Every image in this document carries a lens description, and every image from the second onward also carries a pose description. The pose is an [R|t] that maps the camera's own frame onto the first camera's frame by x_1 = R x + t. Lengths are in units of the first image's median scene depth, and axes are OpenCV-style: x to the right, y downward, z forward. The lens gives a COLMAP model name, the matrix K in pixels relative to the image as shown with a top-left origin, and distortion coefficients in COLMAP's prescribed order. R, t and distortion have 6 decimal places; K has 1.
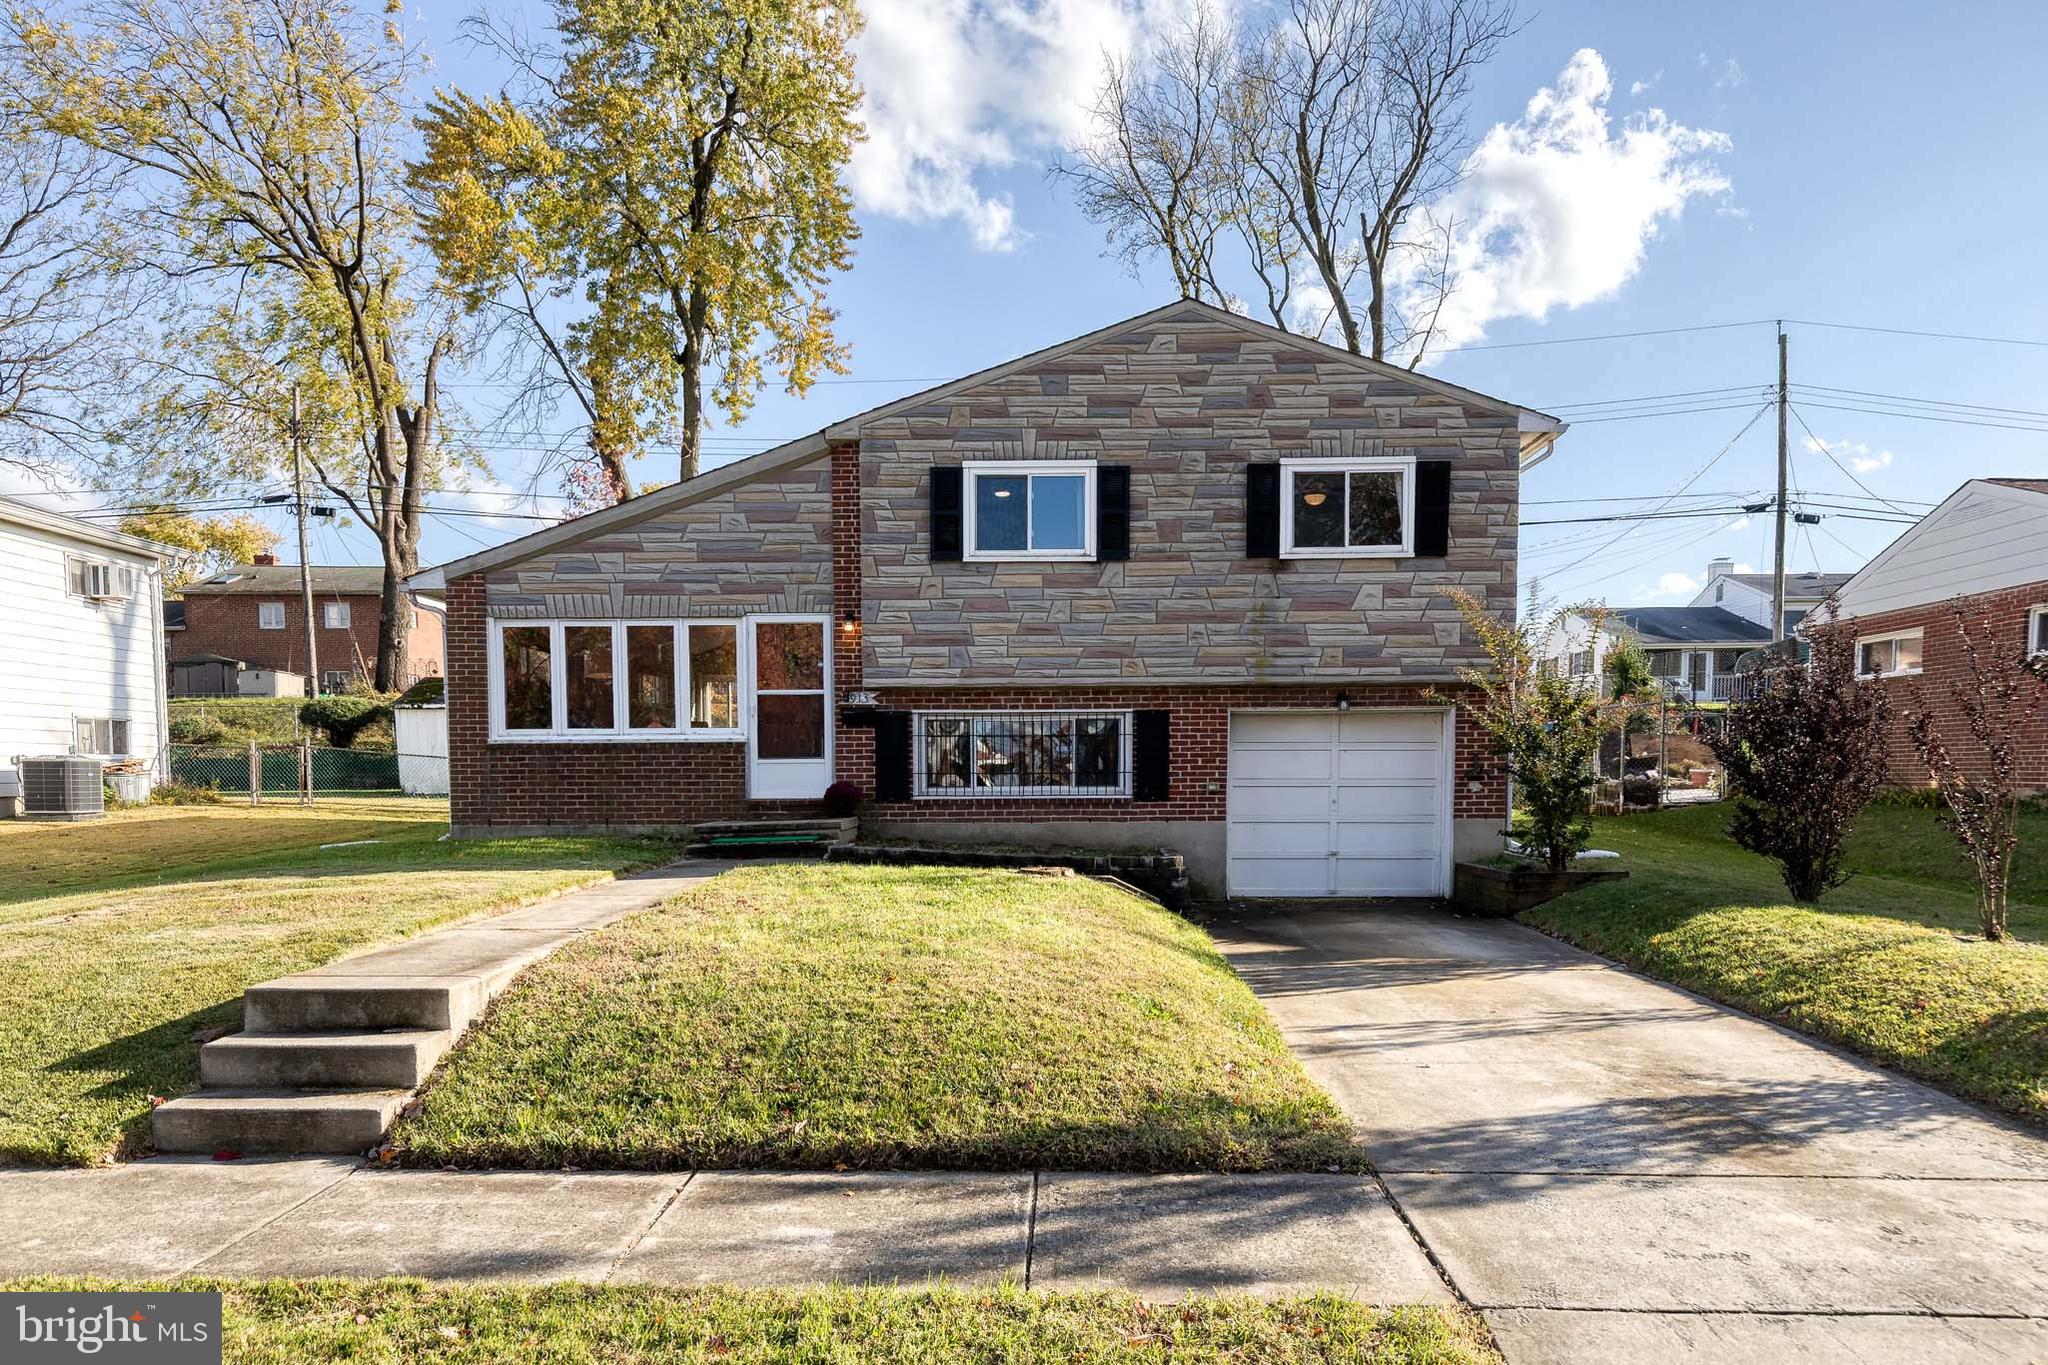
lens RADIAL K [[1282.6, 0, 1024.5], [0, 1282.6, 686.9], [0, 0, 1]] dist [0.008532, -0.003602]
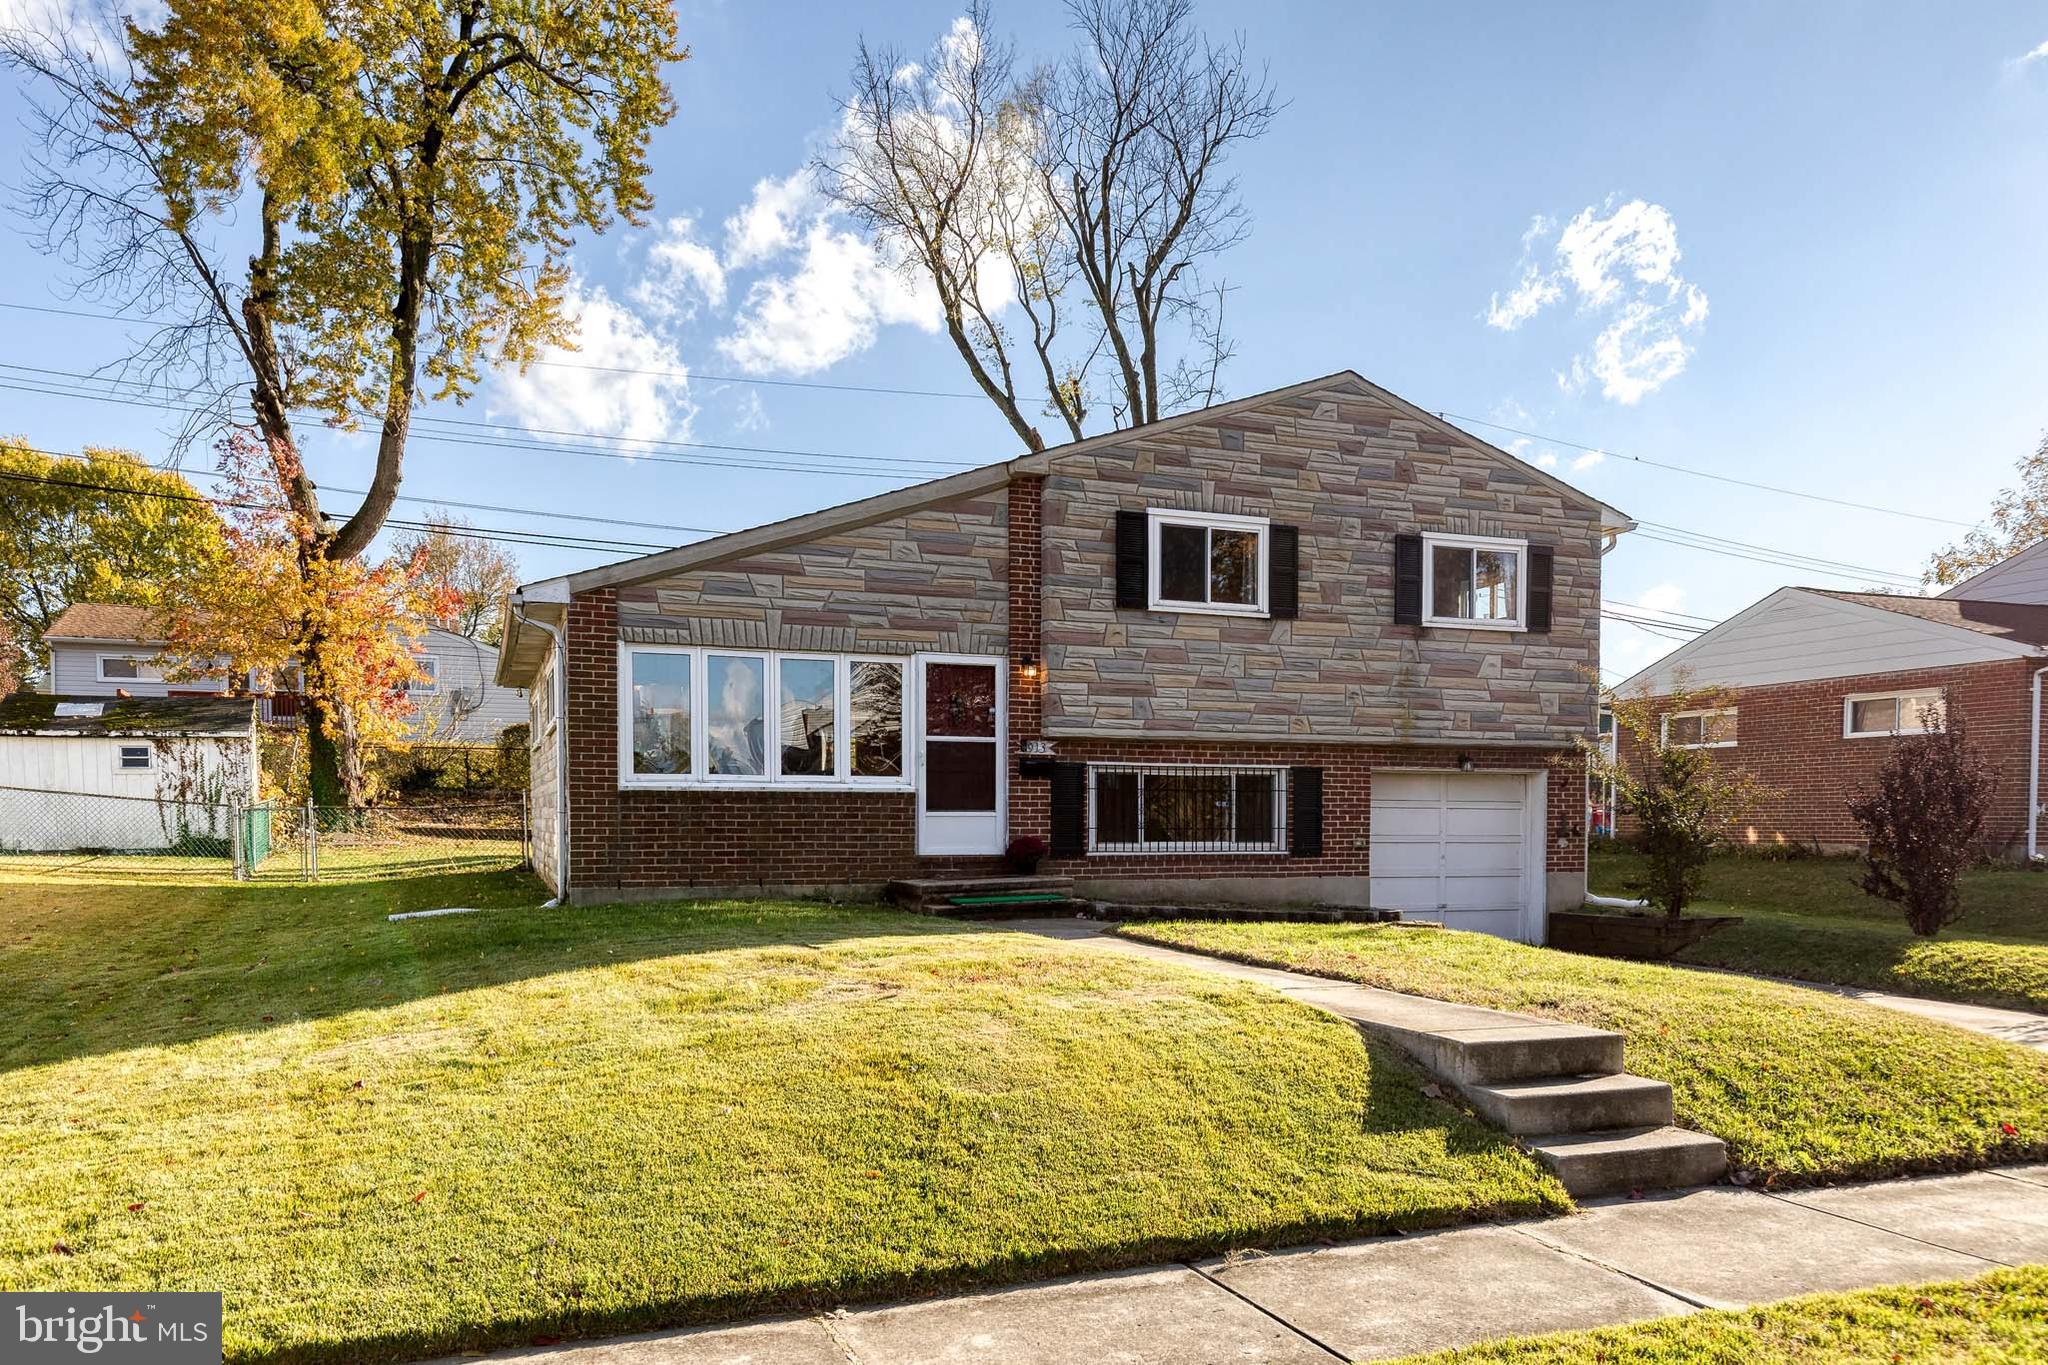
lens RADIAL K [[1430.7, 0, 1024.3], [0, 1430.7, 679.3], [0, 0, 1]] dist [0.007120, -0.000429]
pose [[0.928534, 0.043380, 0.368705, -0.531847], [-0.030513, 0.998707, -0.040662, 0.001664], [-0.369992, 0.026506, 0.928657, 0.027942]]
